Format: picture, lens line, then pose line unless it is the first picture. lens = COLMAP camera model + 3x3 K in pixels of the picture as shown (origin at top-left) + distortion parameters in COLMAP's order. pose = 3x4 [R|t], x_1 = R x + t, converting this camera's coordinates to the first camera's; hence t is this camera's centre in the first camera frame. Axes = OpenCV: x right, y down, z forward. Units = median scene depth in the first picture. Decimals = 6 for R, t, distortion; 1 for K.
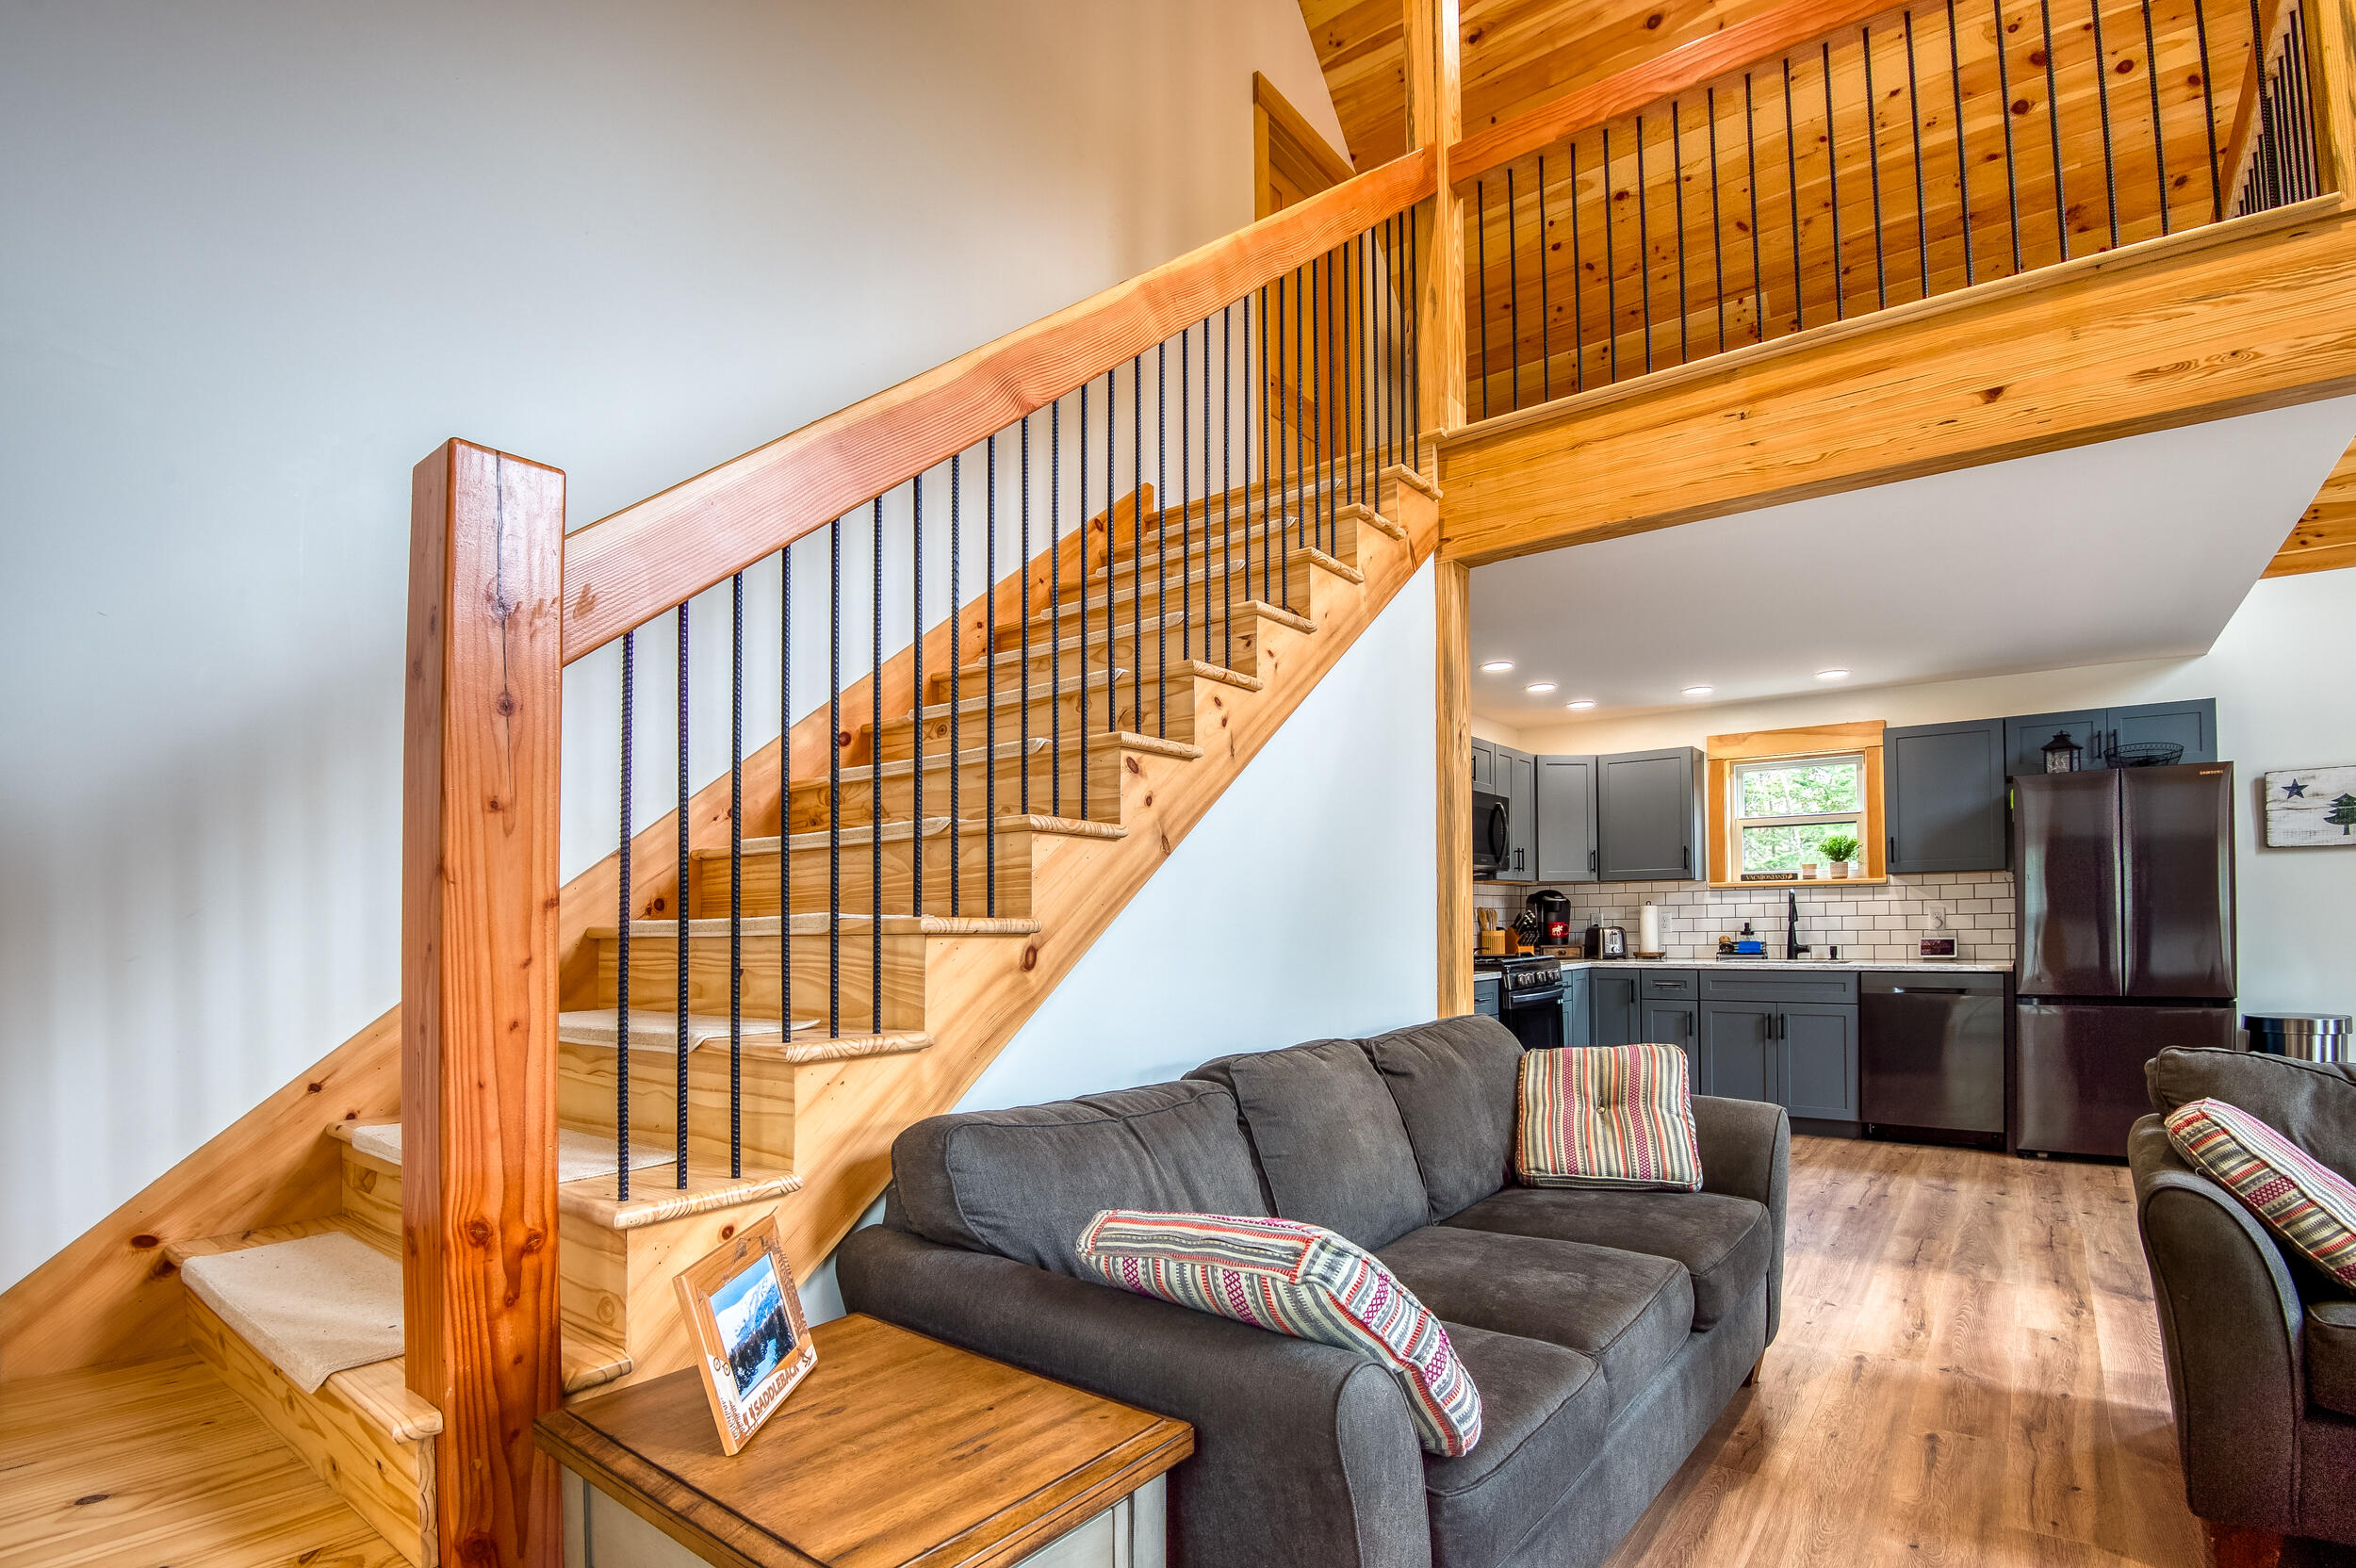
lens RADIAL K [[1140.4, 0, 1139.8], [0, 1140.4, 913.2], [0, 0, 1]] dist [-0.033903, -0.004653]
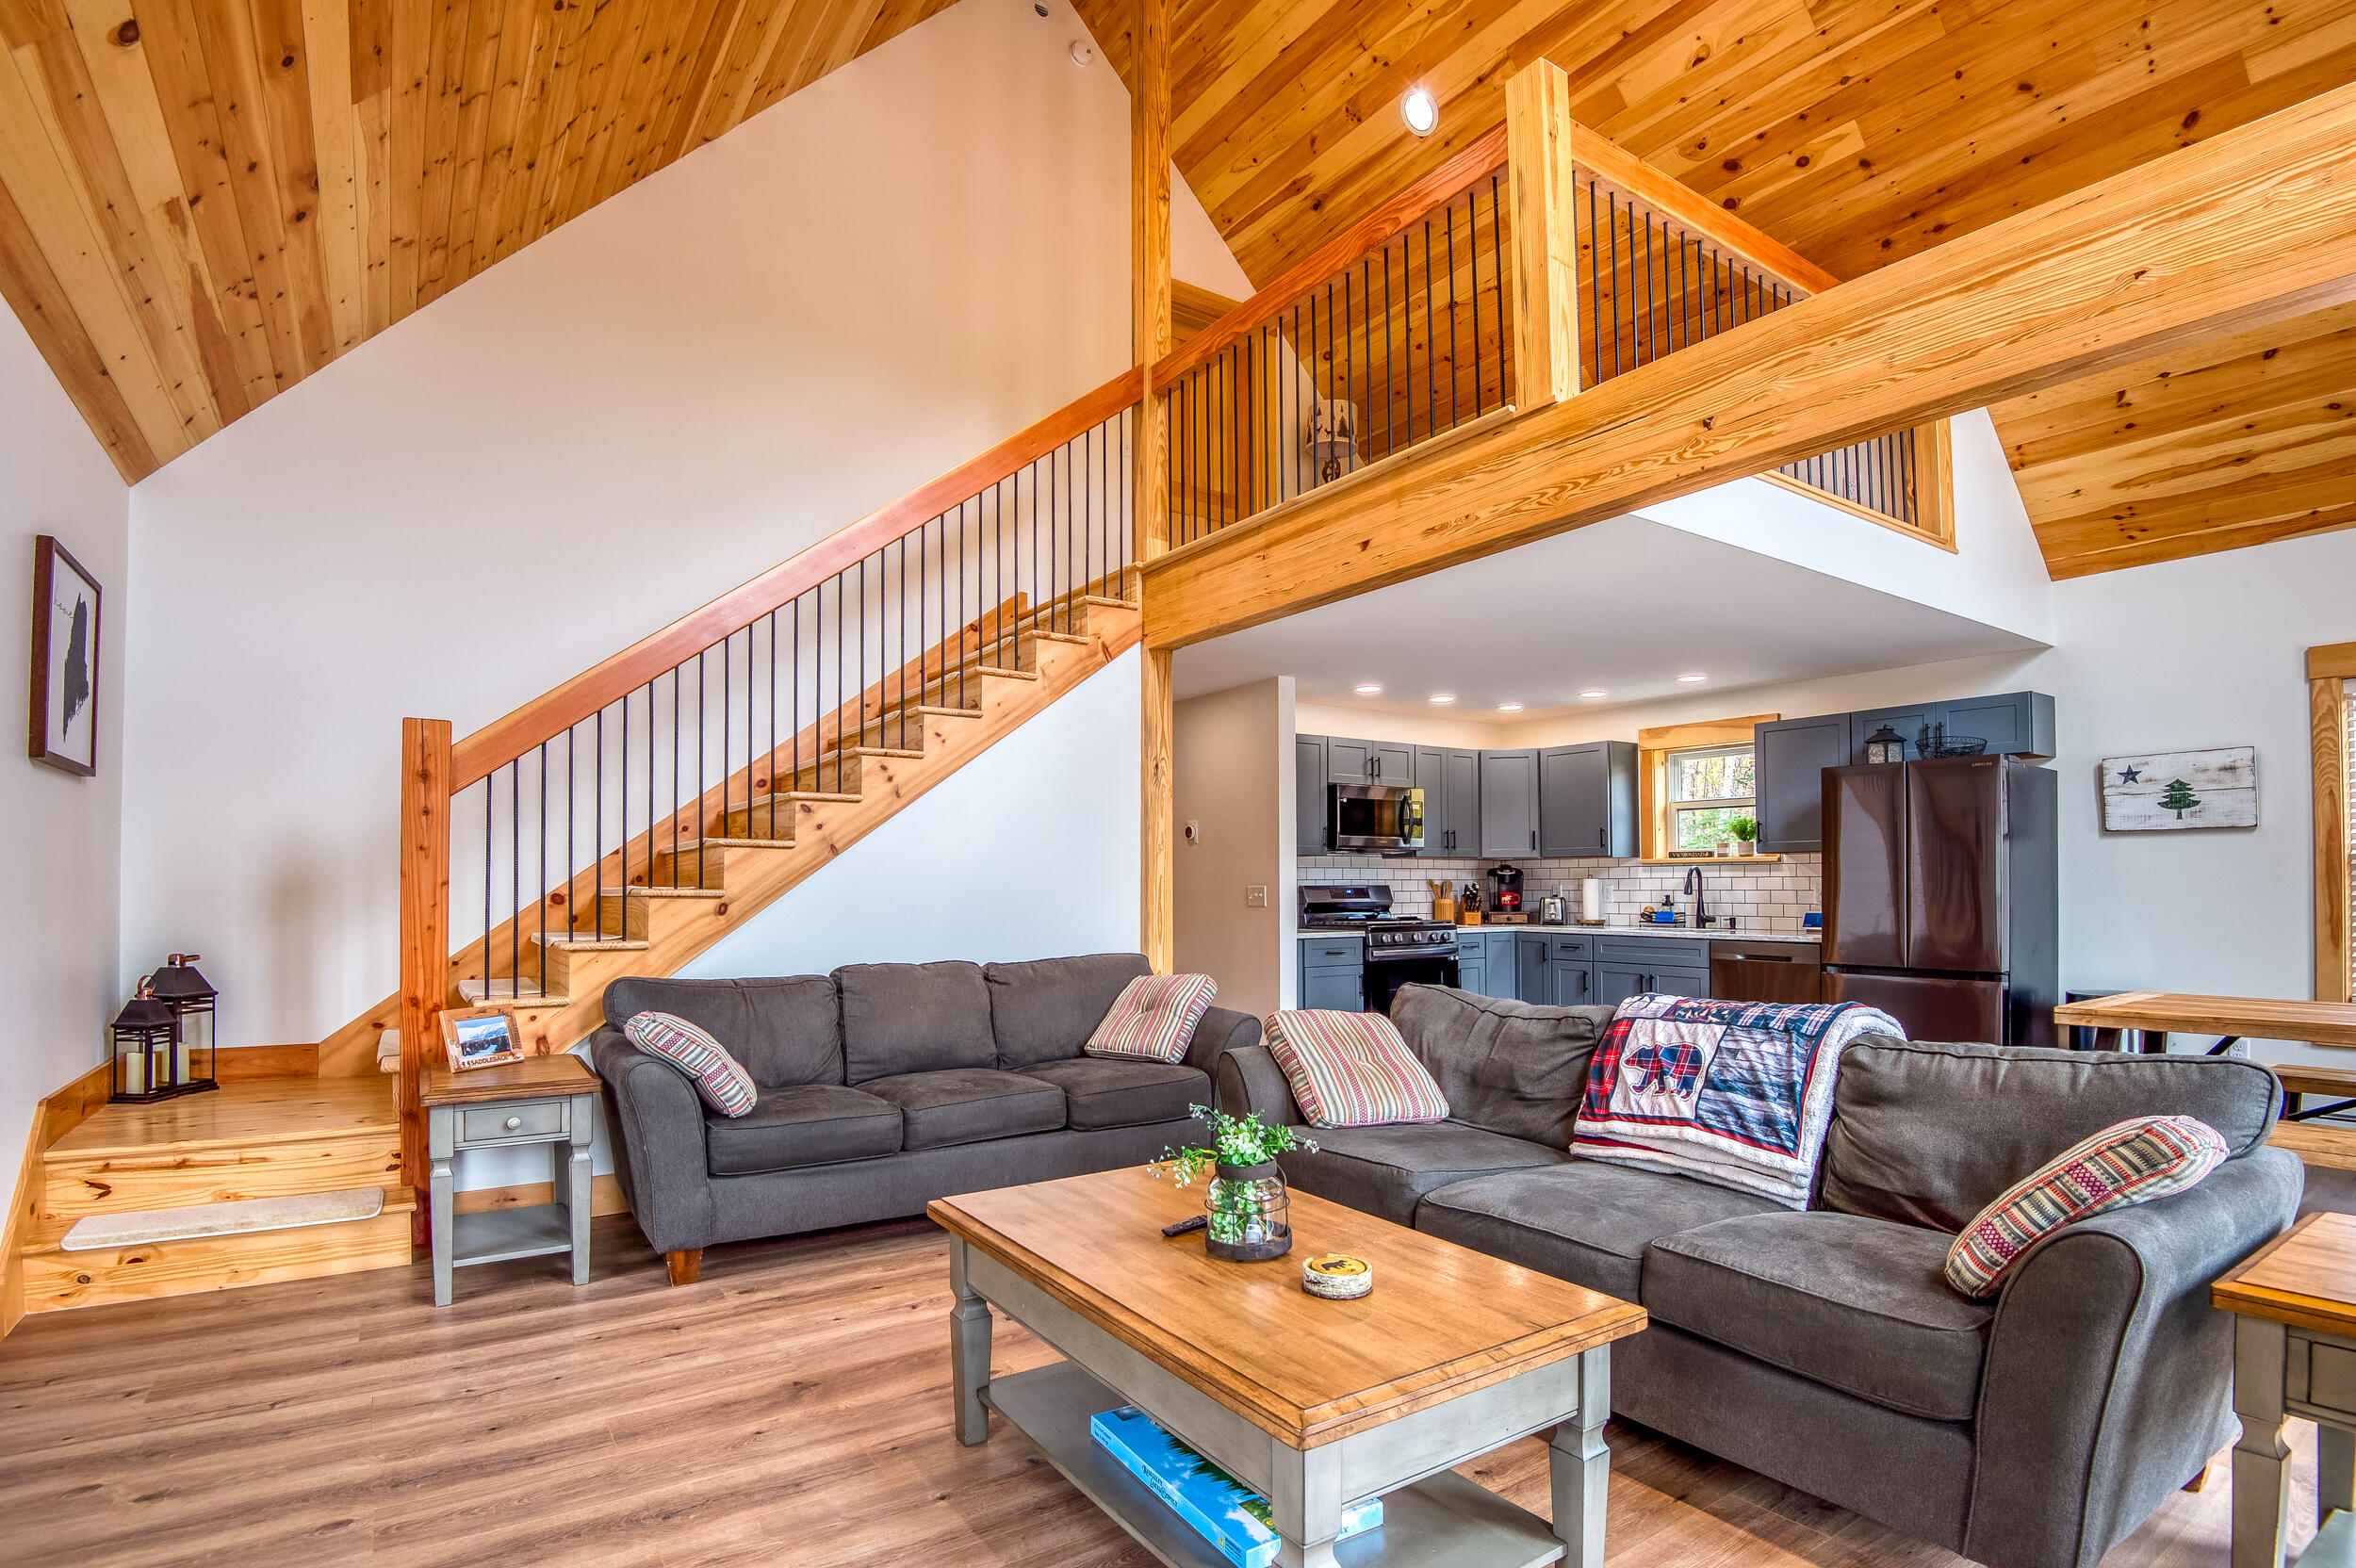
lens RADIAL K [[1140.4, 0, 1161.9], [0, 1140.4, 851.5], [0, 0, 1]] dist [-0.033903, -0.004653]
pose [[0.952917, 0.003193, -0.303215, 0.456291], [-0.008714, 0.999820, -0.016858, -0.013201], [0.303107, 0.018706, 0.952773, -0.249088]]
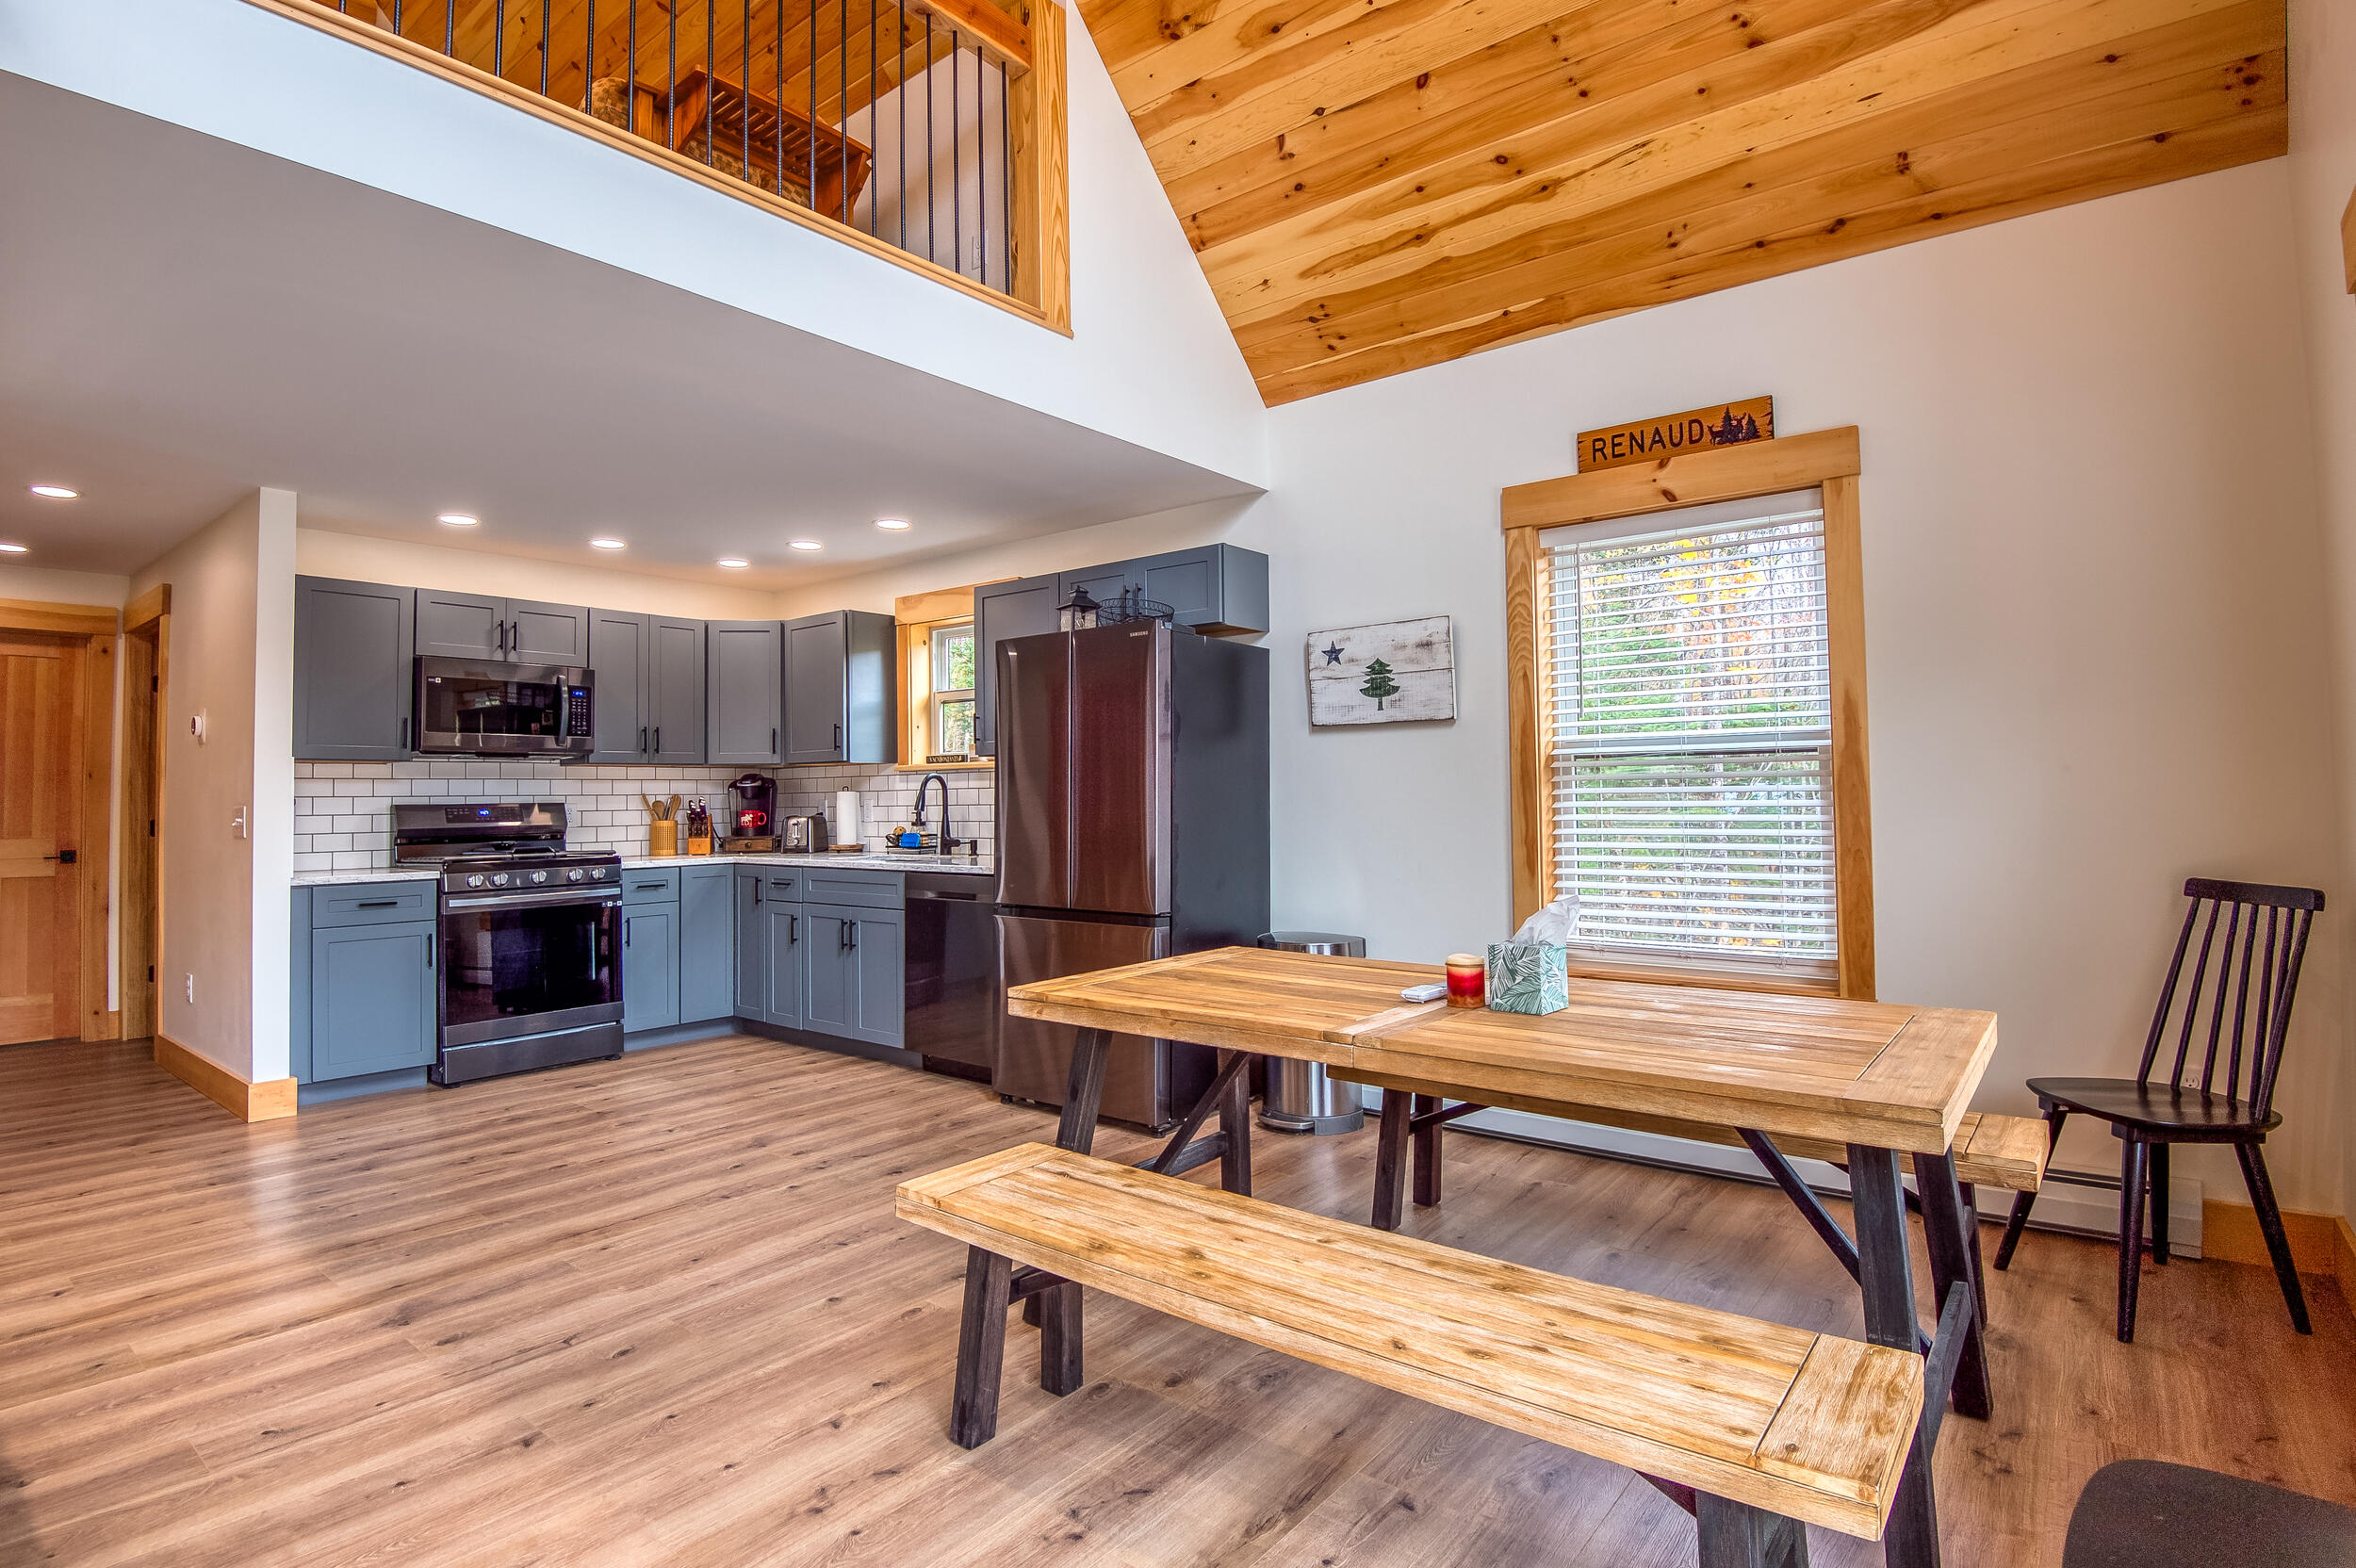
lens RADIAL K [[1140.4, 0, 1219.9], [0, 1140.4, 757.0], [0, 0, 1]] dist [-0.033903, -0.004653]
pose [[0.999979, 0.001316, 0.006356, 0.868949], [-0.001160, 0.999702, -0.024377, -0.014476], [-0.006386, 0.024369, 0.999683, 0.138790]]
